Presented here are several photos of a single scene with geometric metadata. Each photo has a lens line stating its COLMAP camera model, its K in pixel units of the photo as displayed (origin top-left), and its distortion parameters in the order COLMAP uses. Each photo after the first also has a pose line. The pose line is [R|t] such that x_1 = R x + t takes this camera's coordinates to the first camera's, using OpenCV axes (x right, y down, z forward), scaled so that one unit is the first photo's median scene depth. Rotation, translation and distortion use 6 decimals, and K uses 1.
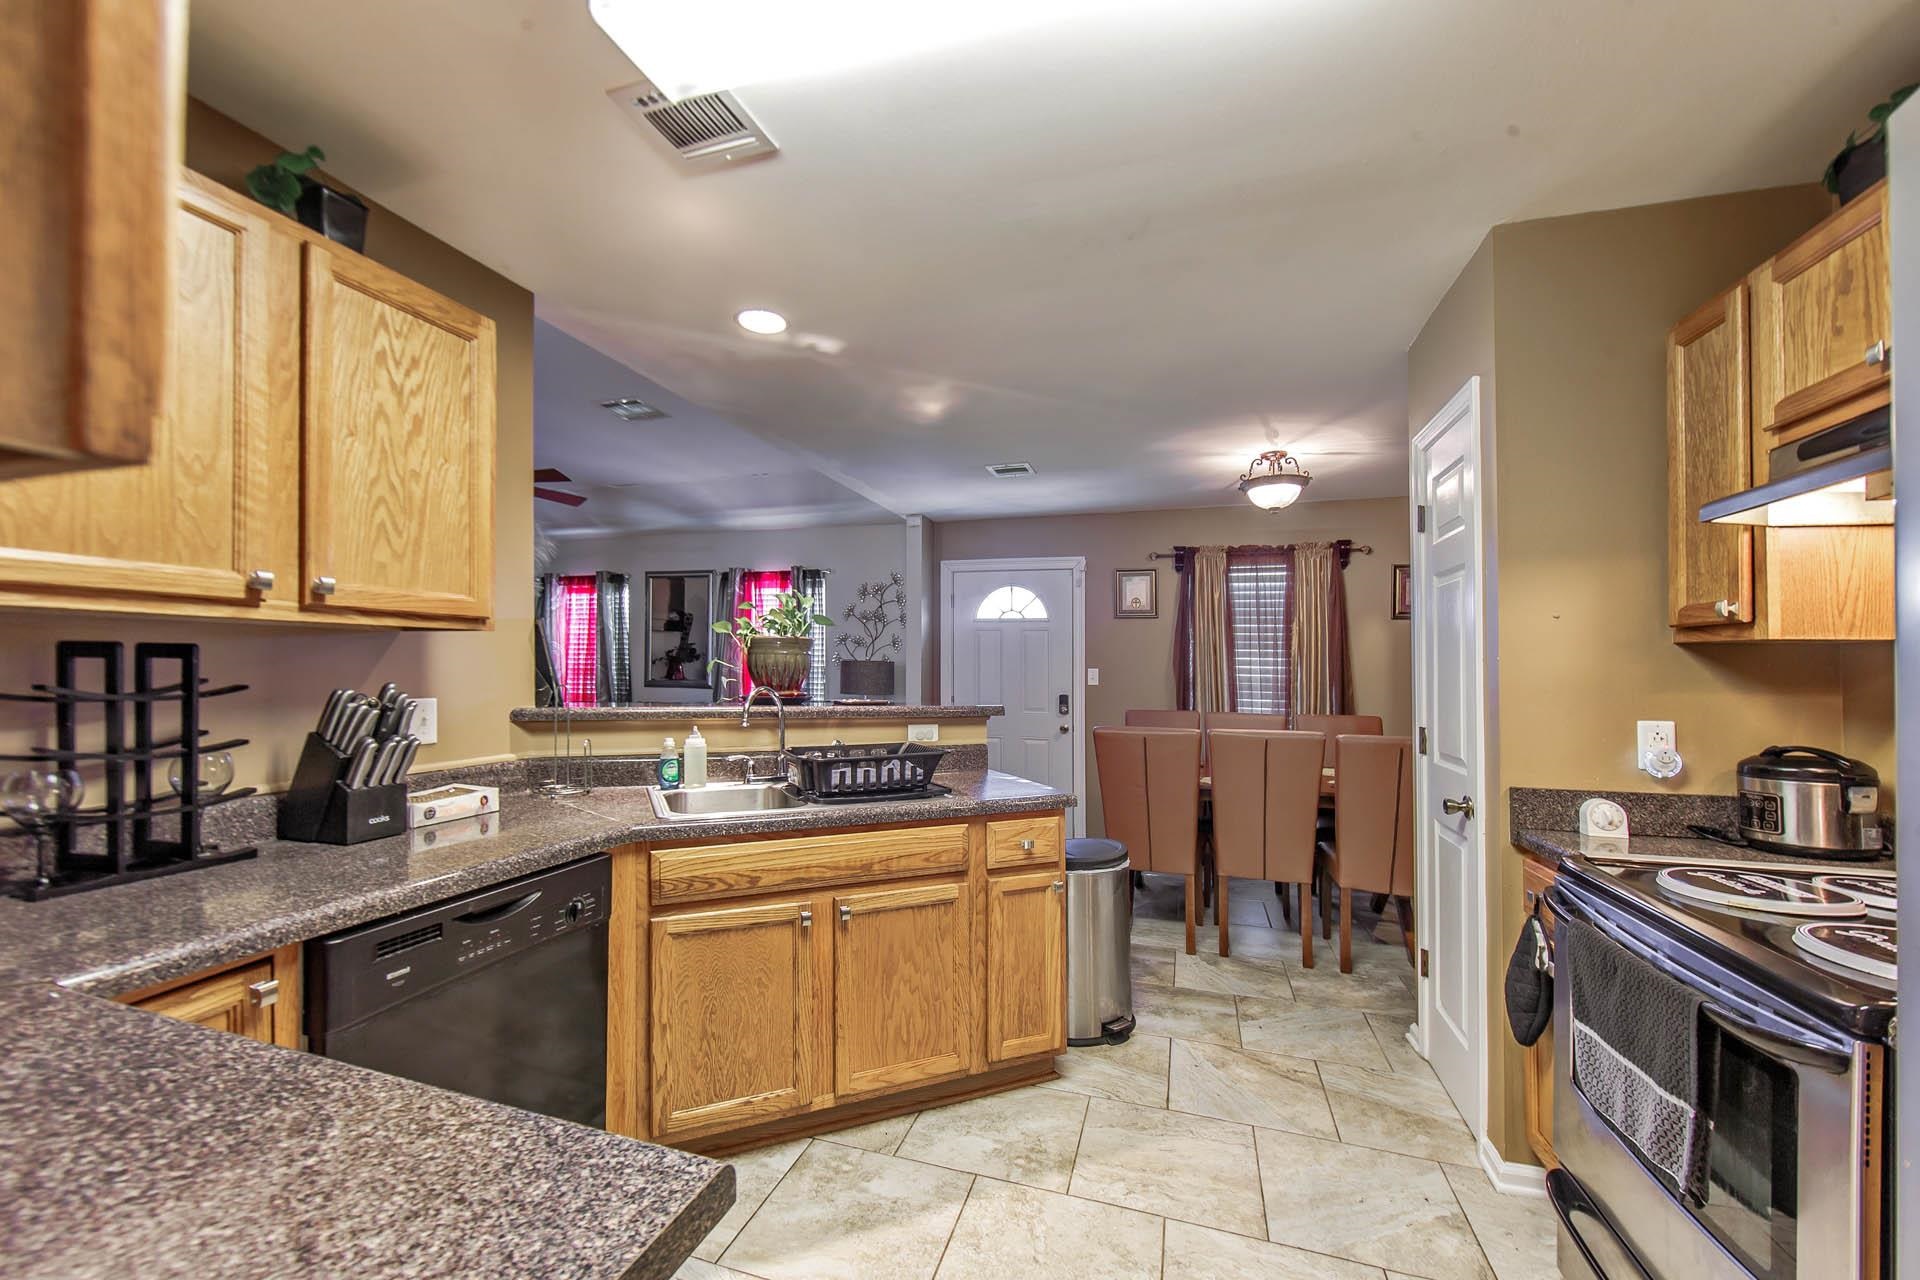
lens RADIAL K [[757.2, 0, 959.9], [0, 757.2, 649.9], [0, 0, 1]] dist [-0.002410, -0.000171]
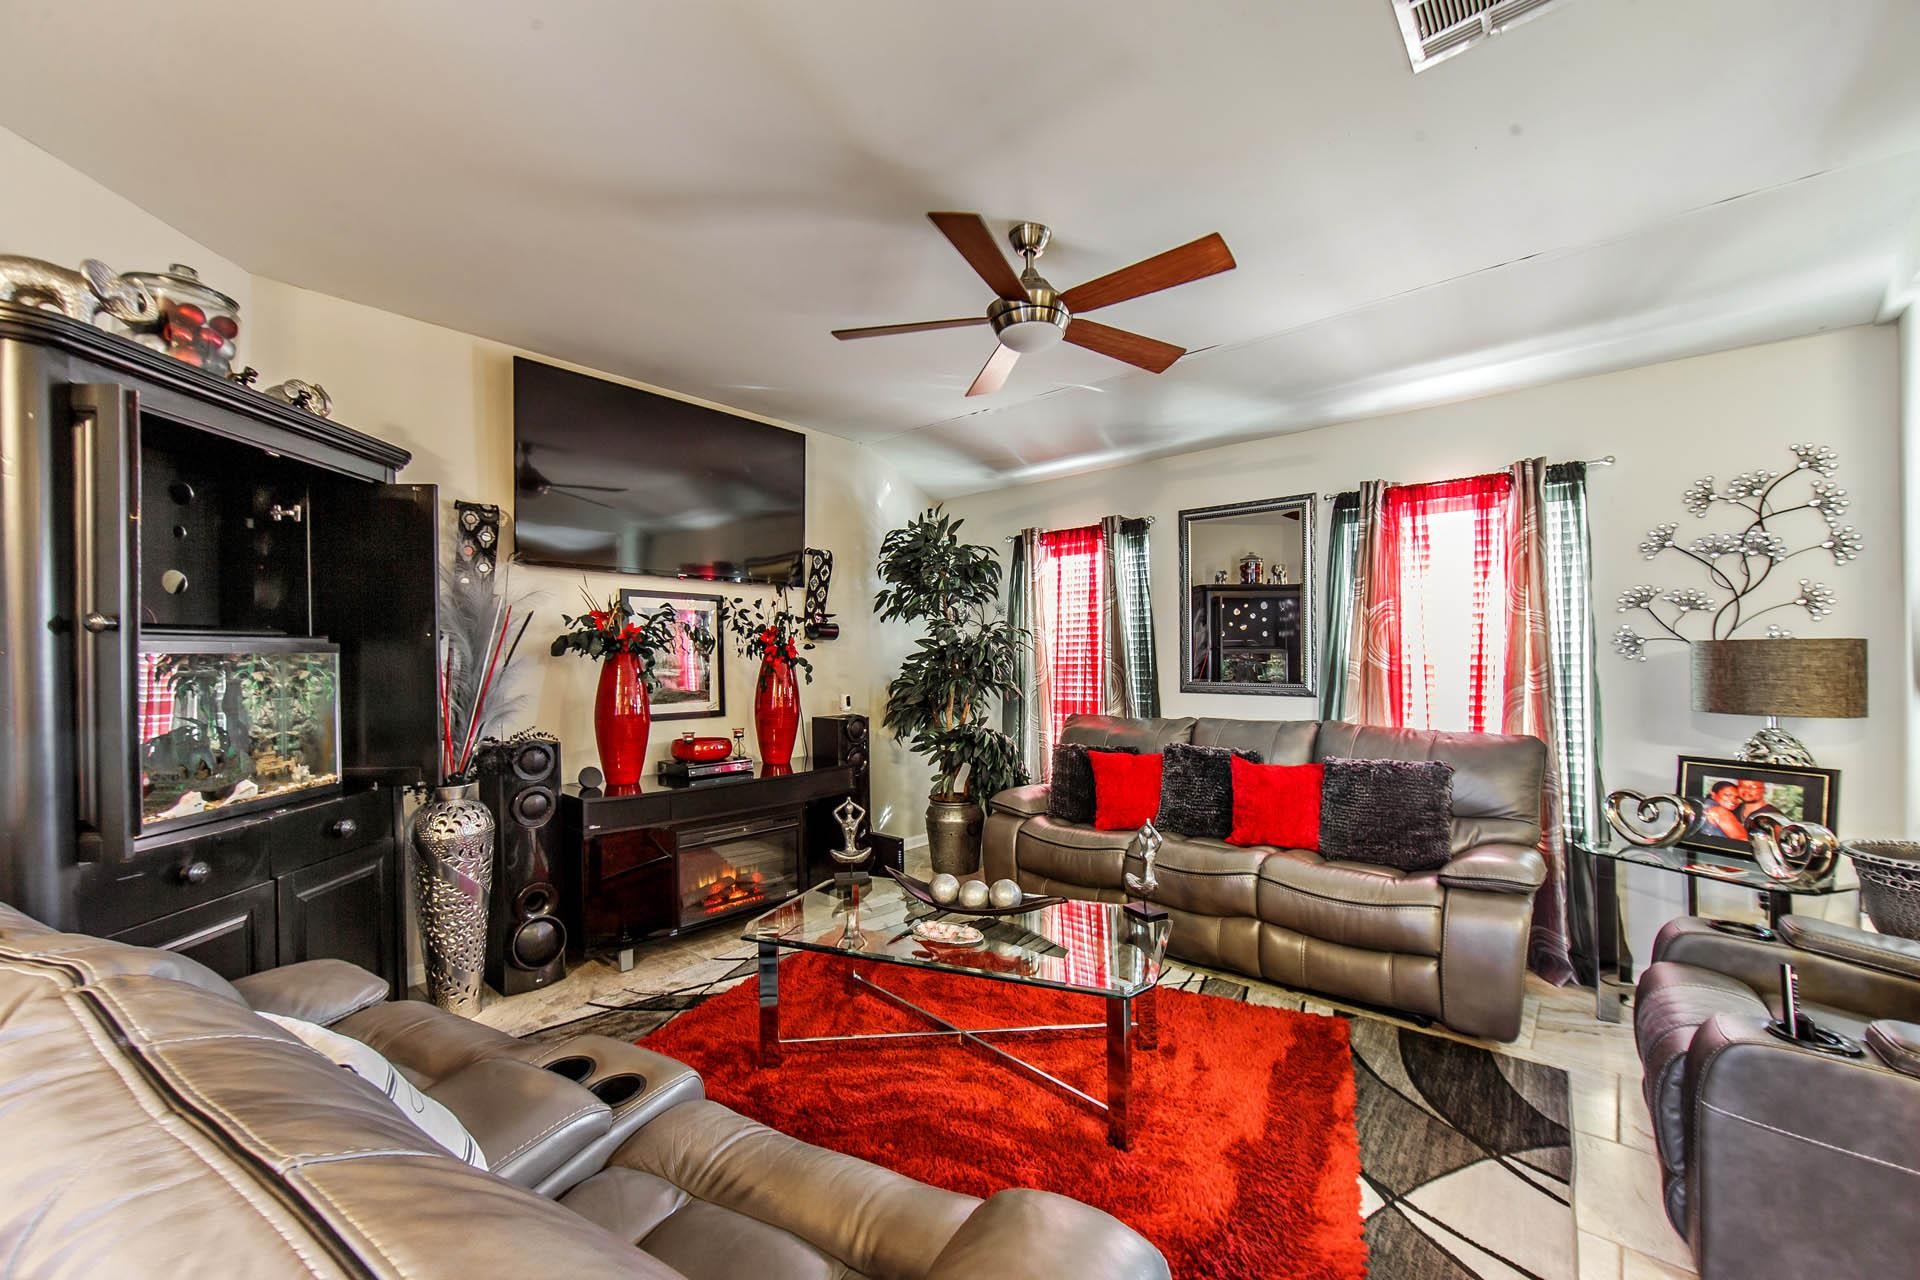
lens RADIAL K [[757.2, 0, 961.6], [0, 757.2, 654.0], [0, 0, 1]] dist [-0.002410, -0.000171]
pose [[0.916953, -0.017205, -0.398624, -0.344508], [0.021025, 0.999765, 0.005212, 0.009564], [0.398441, -0.013160, 0.917100, 0.353390]]
